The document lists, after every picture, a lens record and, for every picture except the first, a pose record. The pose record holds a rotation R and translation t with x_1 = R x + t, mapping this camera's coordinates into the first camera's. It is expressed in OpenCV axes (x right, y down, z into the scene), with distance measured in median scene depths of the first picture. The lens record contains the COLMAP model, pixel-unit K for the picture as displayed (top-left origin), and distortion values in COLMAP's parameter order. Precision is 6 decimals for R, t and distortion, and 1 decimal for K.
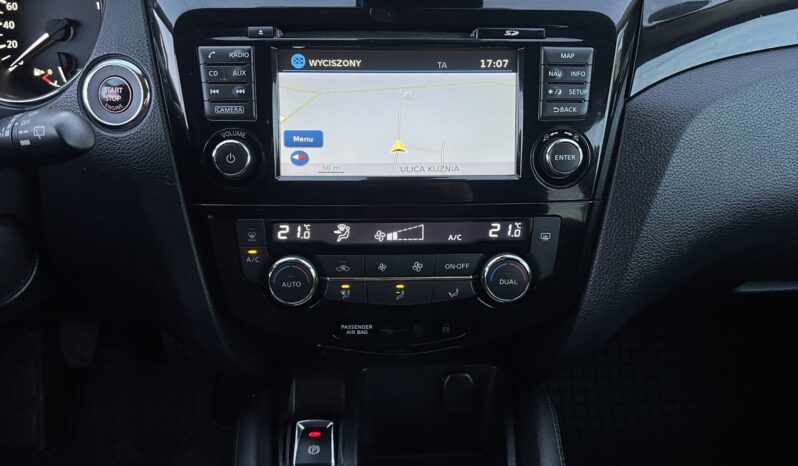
lens RADIAL K [[614.3, 0, 399.0], [0, 614.3, 233.0], [0, 0, 1]] dist [0.064931, -0.074245]
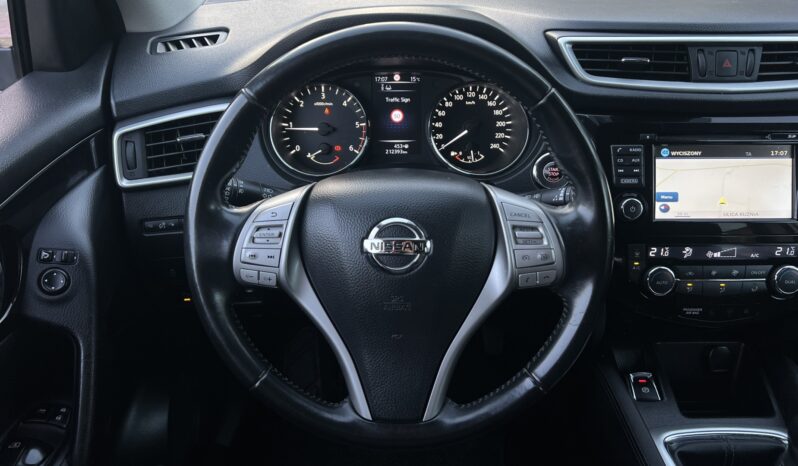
lens RADIAL K [[614.3, 0, 399.0], [0, 614.3, 233.0], [0, 0, 1]] dist [0.064931, -0.074245]
pose [[0.999956, 0.001099, -0.009349, -0.873935], [-0.001595, 0.998584, -0.053172, 0.038623], [0.009277, 0.053185, 0.998542, -0.710445]]
